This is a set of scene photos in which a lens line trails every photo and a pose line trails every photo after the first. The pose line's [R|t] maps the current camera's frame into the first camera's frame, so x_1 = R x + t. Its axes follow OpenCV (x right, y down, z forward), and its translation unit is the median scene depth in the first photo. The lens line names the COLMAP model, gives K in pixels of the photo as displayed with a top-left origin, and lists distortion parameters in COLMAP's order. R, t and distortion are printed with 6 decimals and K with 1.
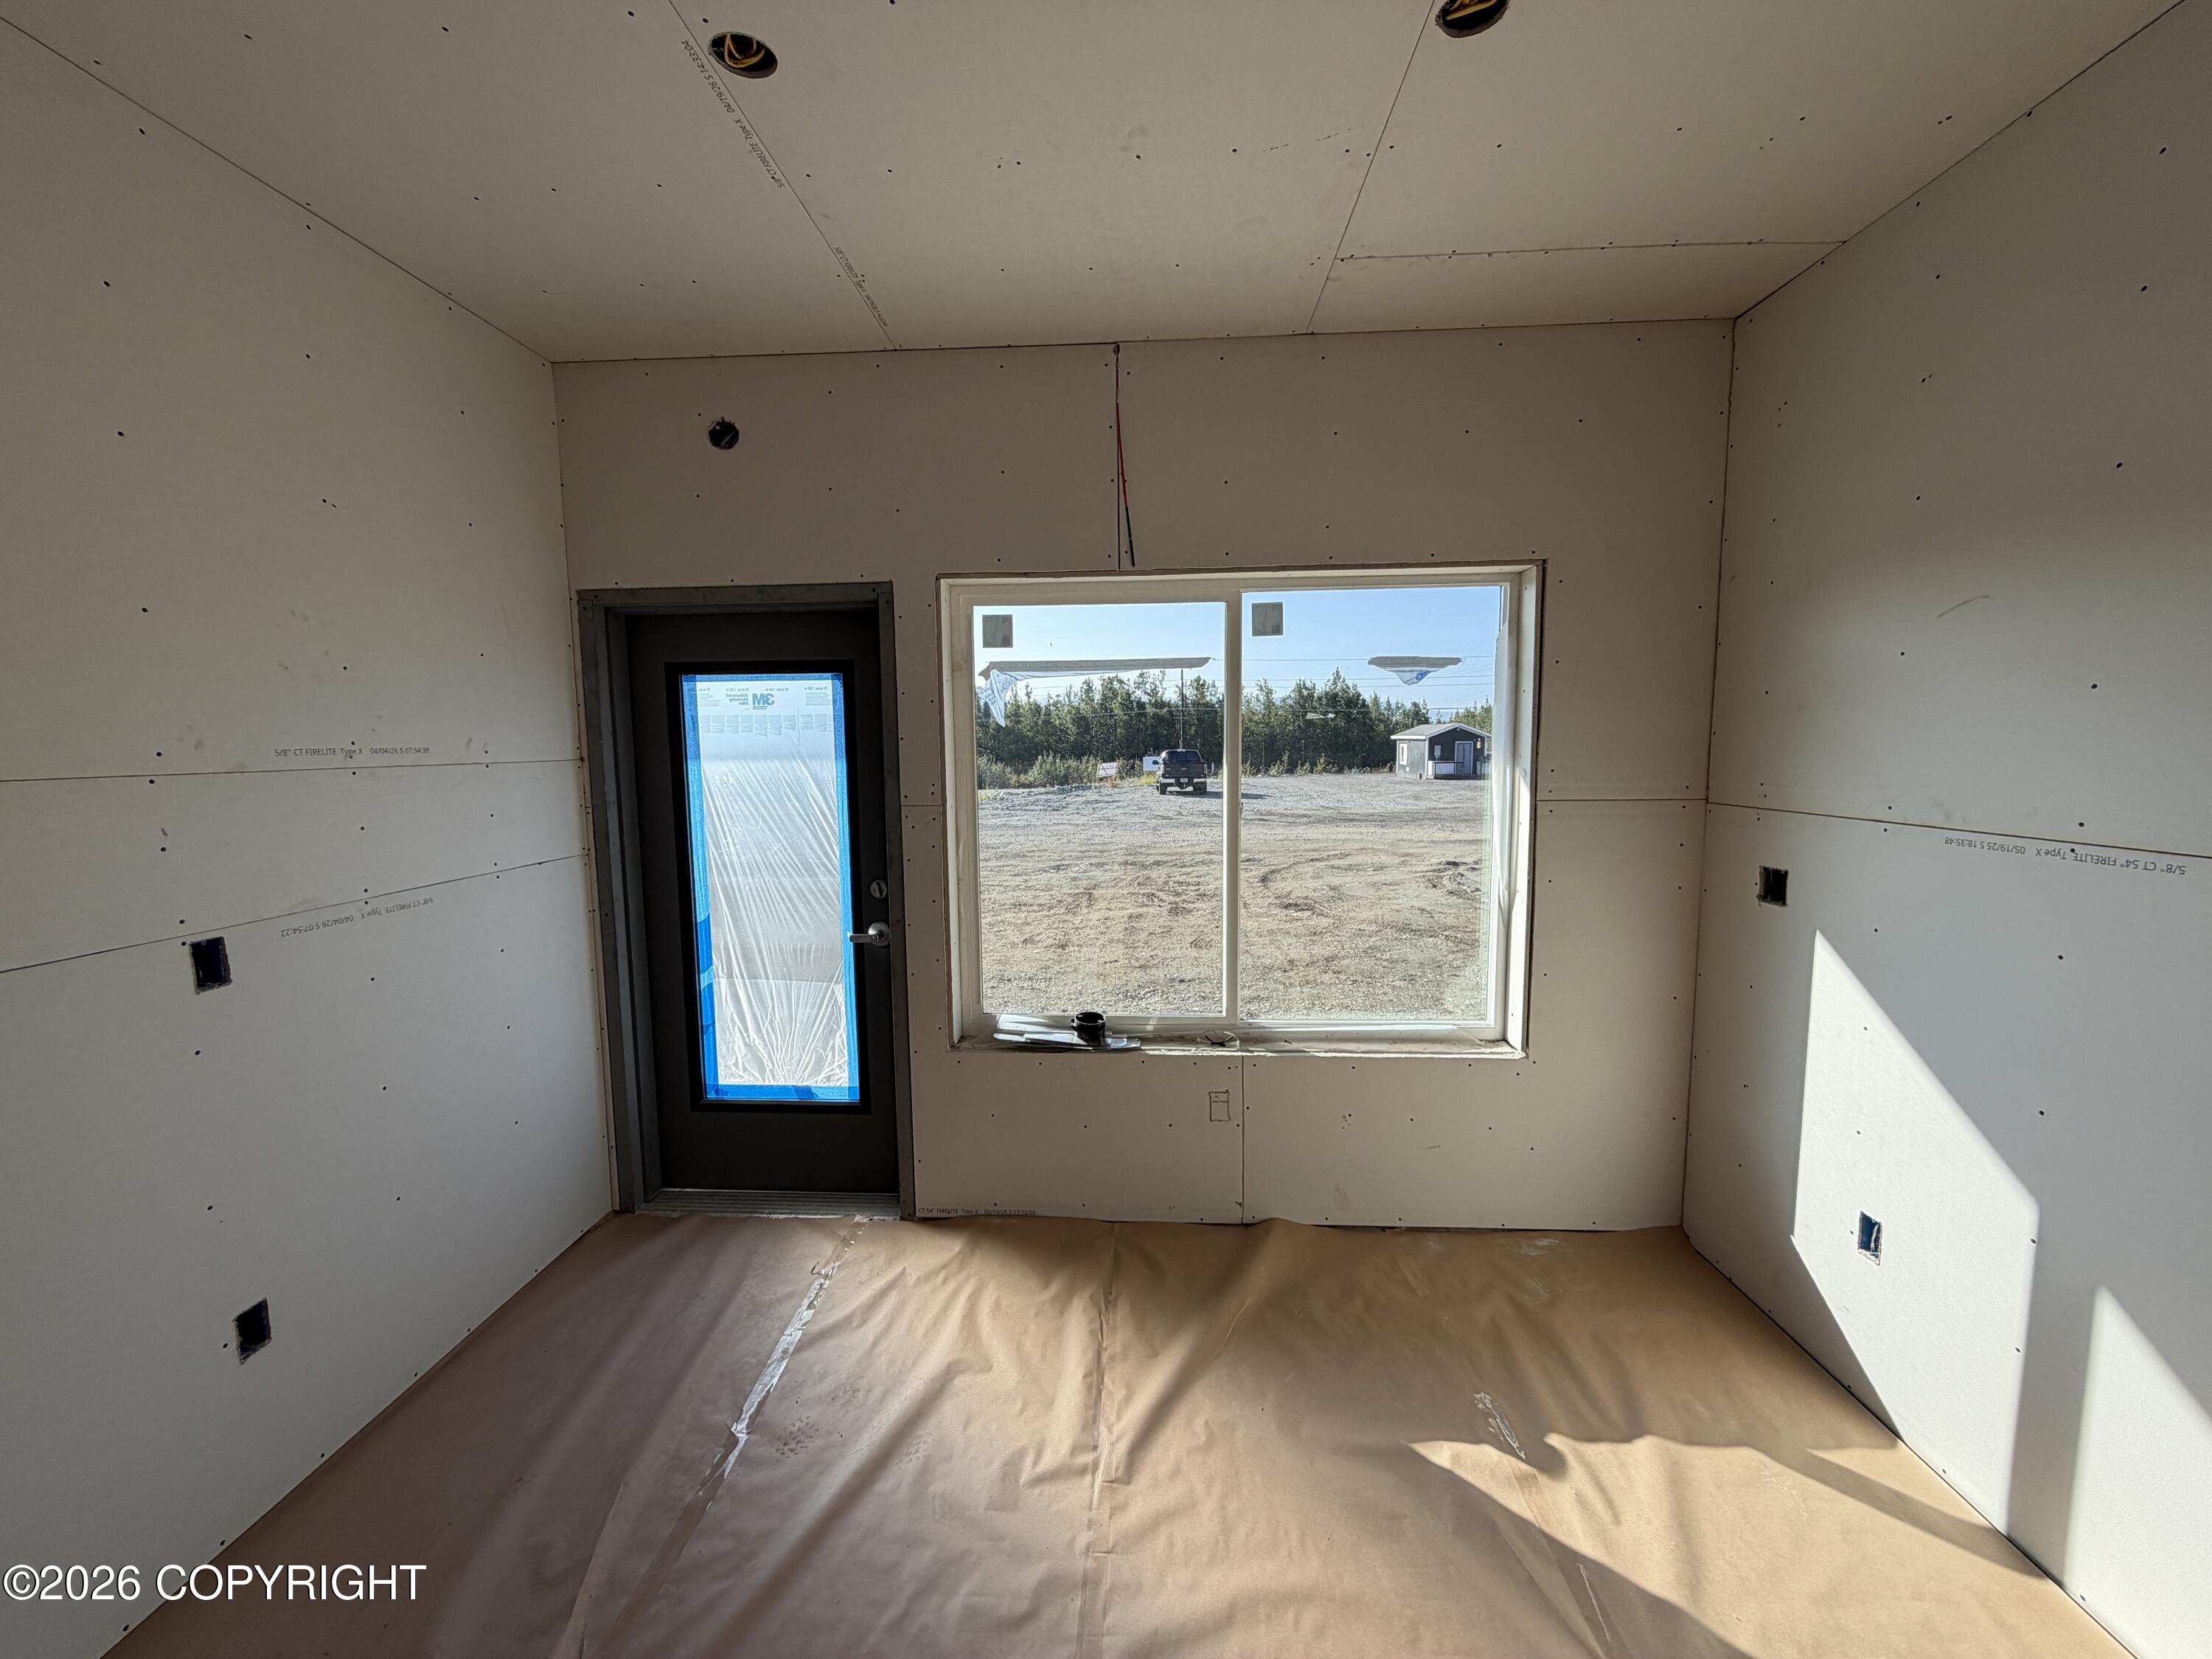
lens RADIAL K [[885.2, 0, 1098.4], [0, 885.2, 827.3], [0, 0, 1]] dist [-0.000301, -0.000055]
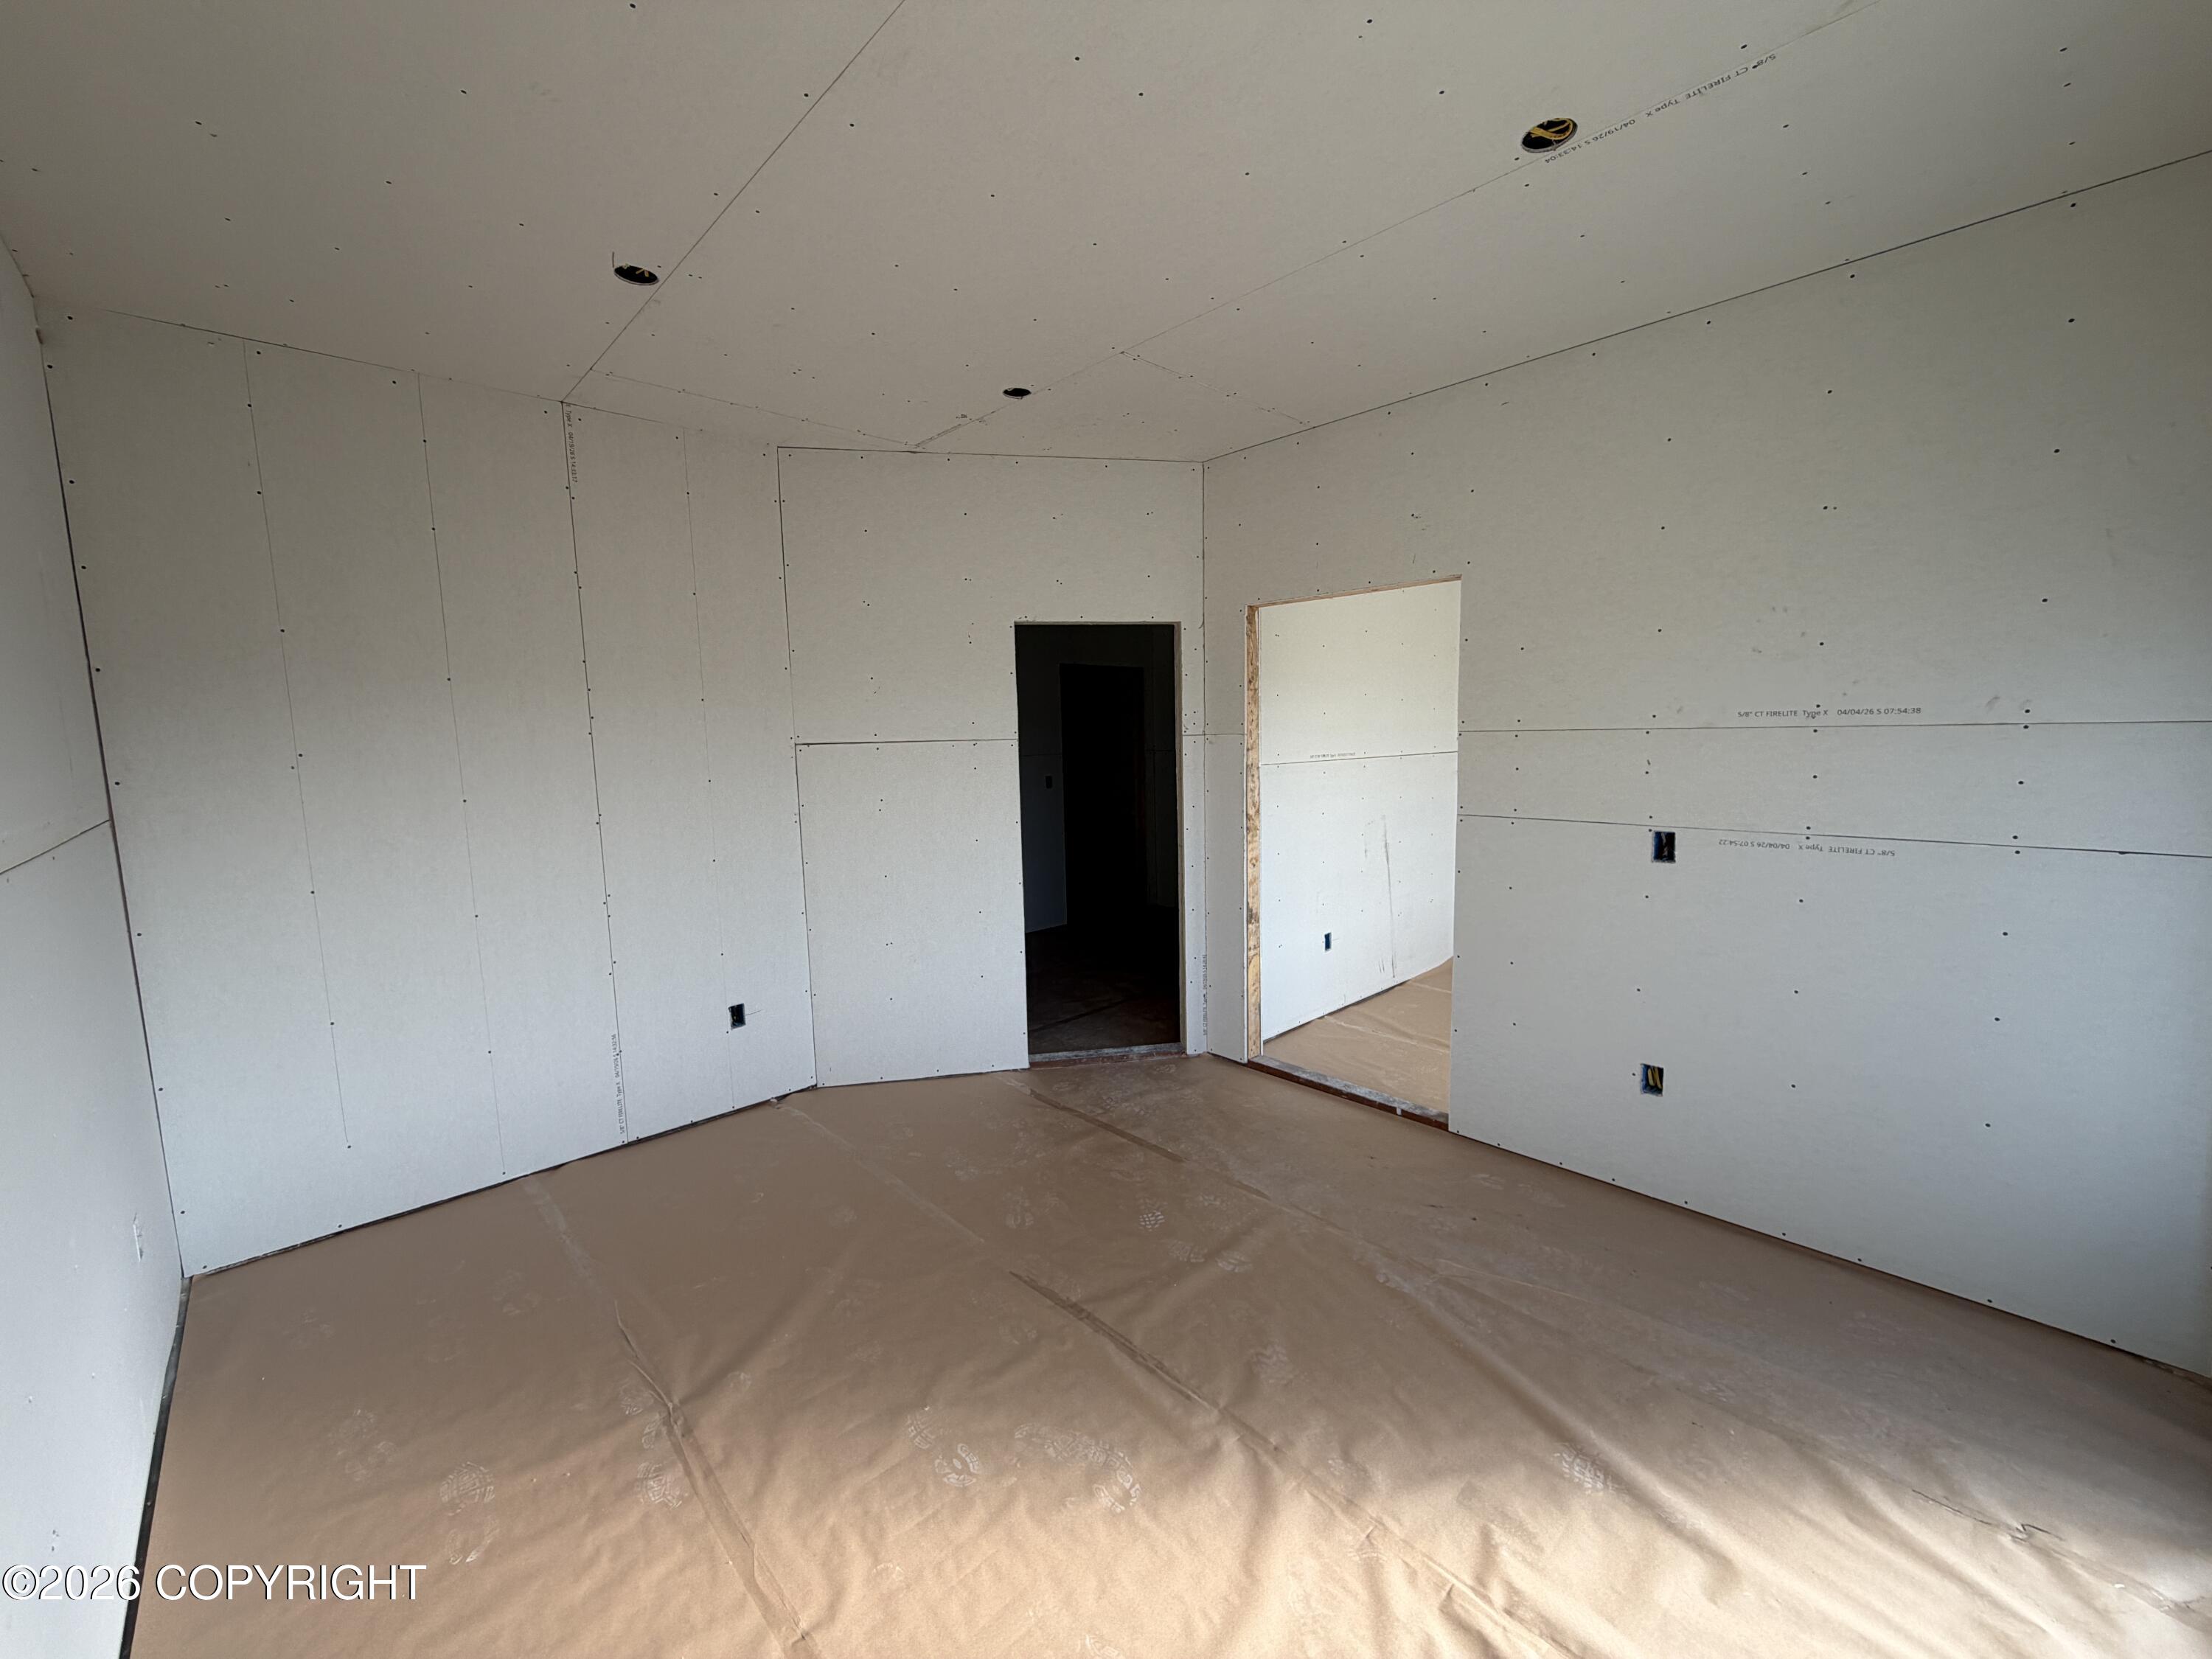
lens RADIAL K [[885.2, 0, 1103.2], [0, 885.2, 831.0], [0, 0, 1]] dist [-0.000301, -0.000055]
pose [[-0.685964, 0.114157, -0.718625, 0.782040], [-0.038673, 0.980501, 0.192673, -0.133497], [0.726607, 0.159958, -0.668174, 1.223698]]
